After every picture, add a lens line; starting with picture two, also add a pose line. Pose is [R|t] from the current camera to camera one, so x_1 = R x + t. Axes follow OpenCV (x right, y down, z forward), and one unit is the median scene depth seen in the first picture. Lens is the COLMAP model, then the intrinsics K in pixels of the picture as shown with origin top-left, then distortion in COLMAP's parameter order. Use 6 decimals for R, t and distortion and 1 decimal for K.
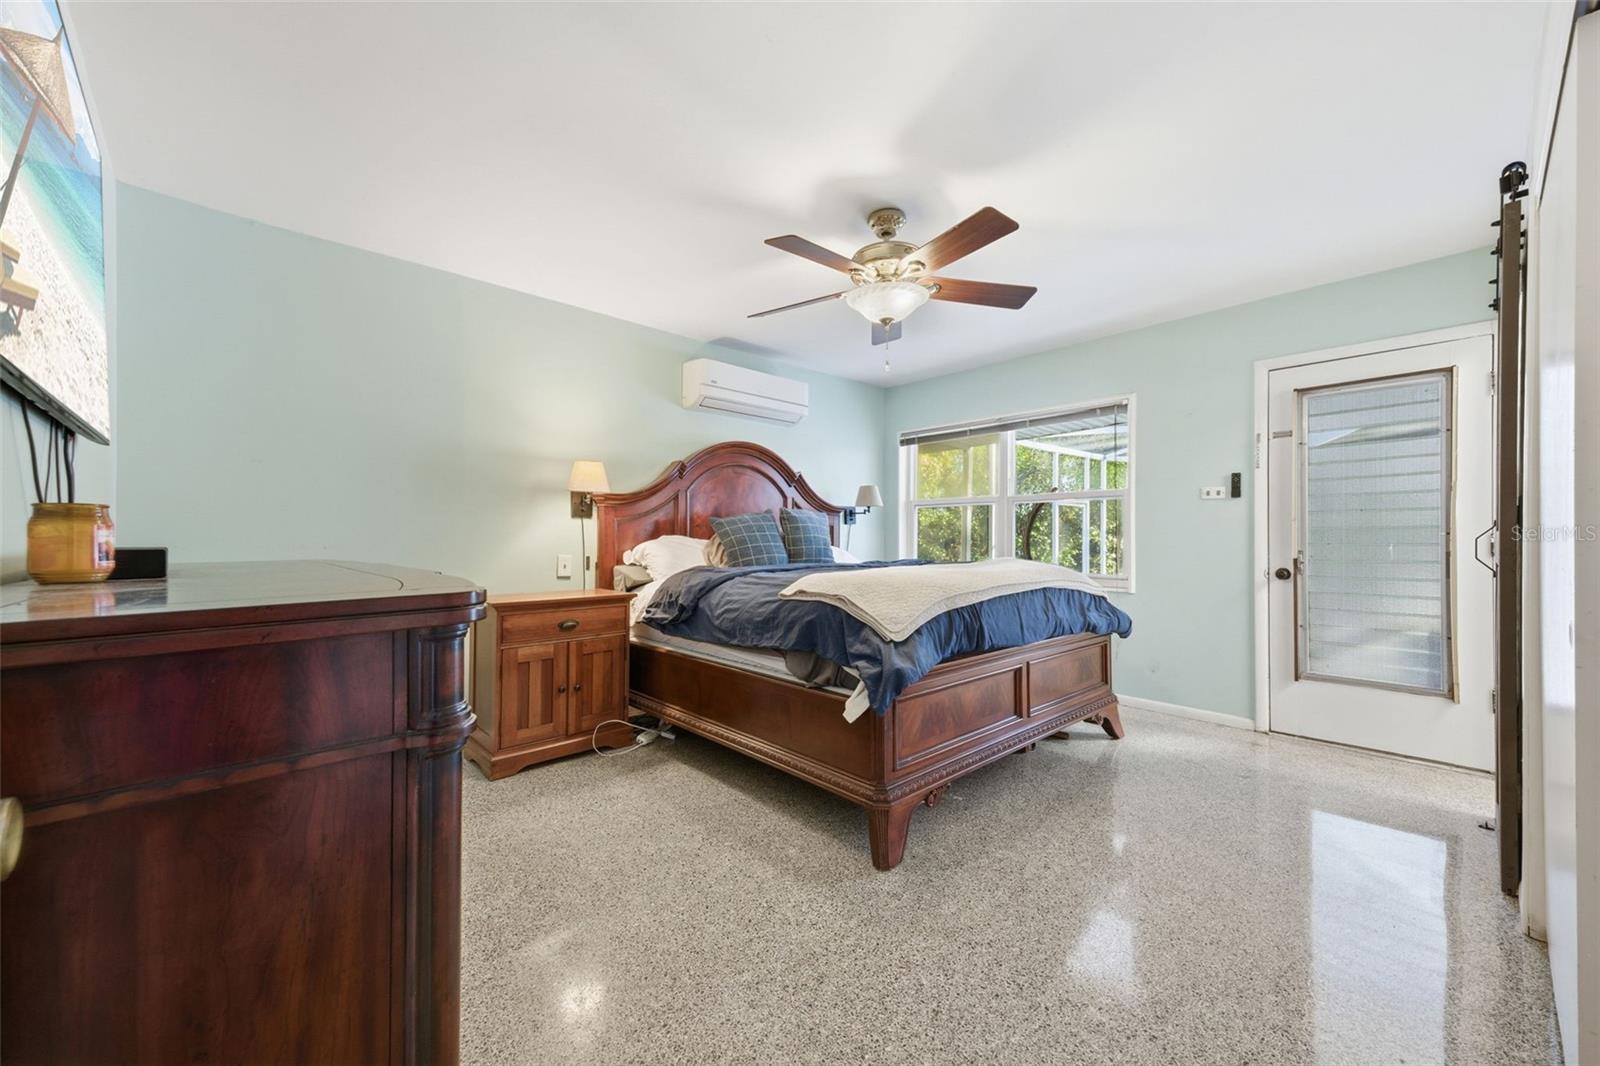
lens RADIAL K [[612.8, 0, 796.1], [0, 612.8, 535.3], [0, 0, 1]] dist [0.026478, -0.000204]
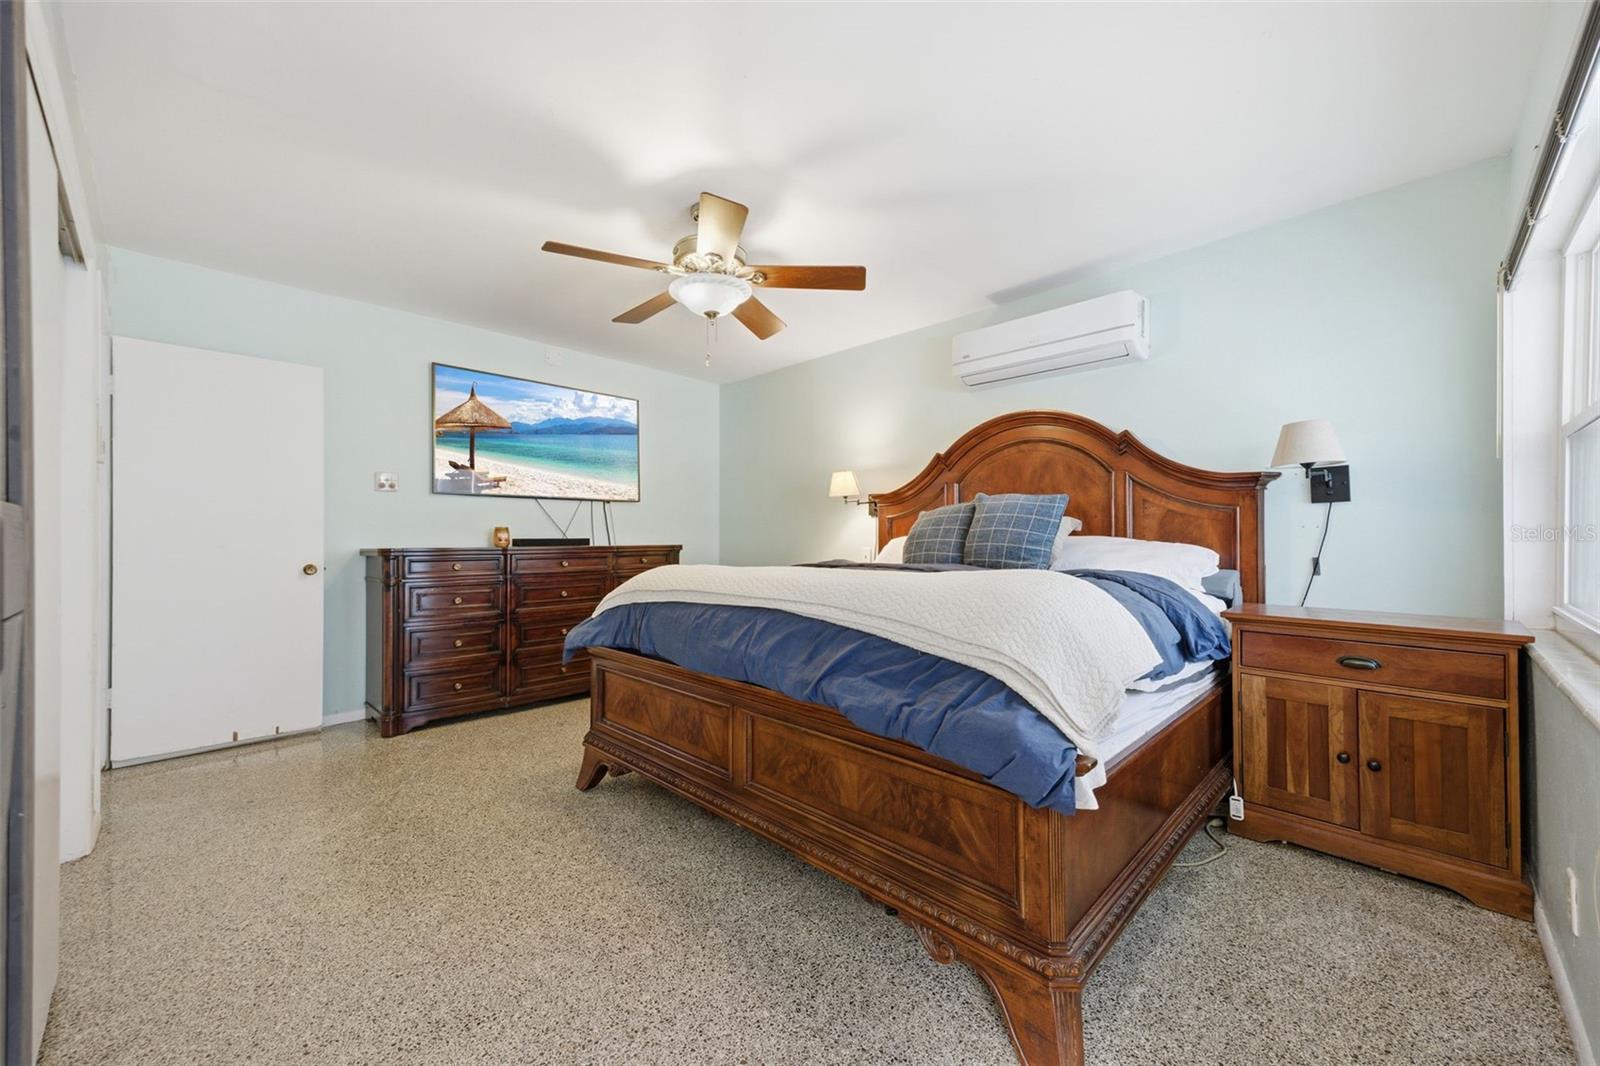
lens RADIAL K [[612.8, 0, 796.1], [0, 612.8, 535.3], [0, 0, 1]] dist [0.026478, -0.000204]
pose [[0.043219, 0.002441, -0.999063, 0.806574], [0.009884, 0.999947, 0.002871, 0.003778], [0.999017, -0.009999, 0.043193, 0.771065]]
